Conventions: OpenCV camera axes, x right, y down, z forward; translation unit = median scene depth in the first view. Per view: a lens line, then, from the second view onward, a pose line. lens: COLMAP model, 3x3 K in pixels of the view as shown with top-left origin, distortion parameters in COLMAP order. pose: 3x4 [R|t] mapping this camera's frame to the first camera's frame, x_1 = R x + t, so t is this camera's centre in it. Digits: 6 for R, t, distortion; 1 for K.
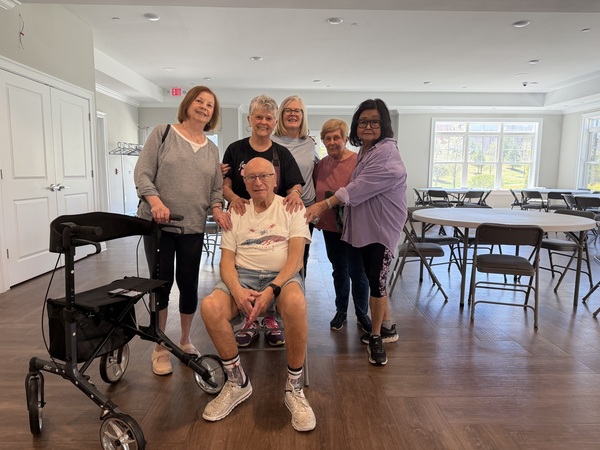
lens RADIAL K [[428.3, 0, 298.0], [0, 428.3, 221.6], [0, 0, 1]] dist [0.013743, 0.004545]
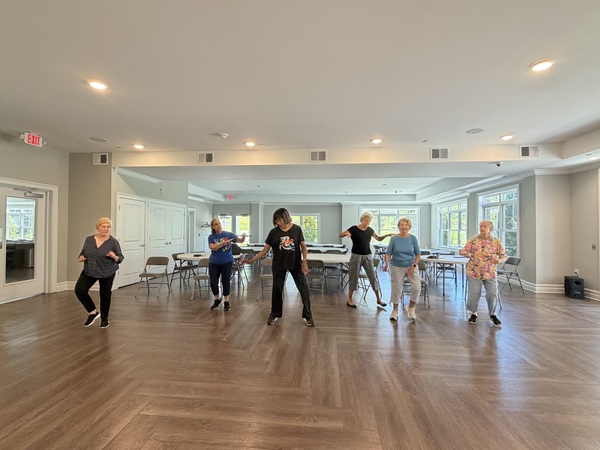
lens RADIAL K [[279.4, 0, 302.9], [0, 279.4, 227.1], [0, 0, 1]] dist [-0.001270, -0.000785]
pose [[0.997252, -0.008574, -0.073590, 0.165414], [-0.001814, 0.990157, -0.139948, 0.027079], [0.074066, 0.139697, 0.987420, -0.274354]]
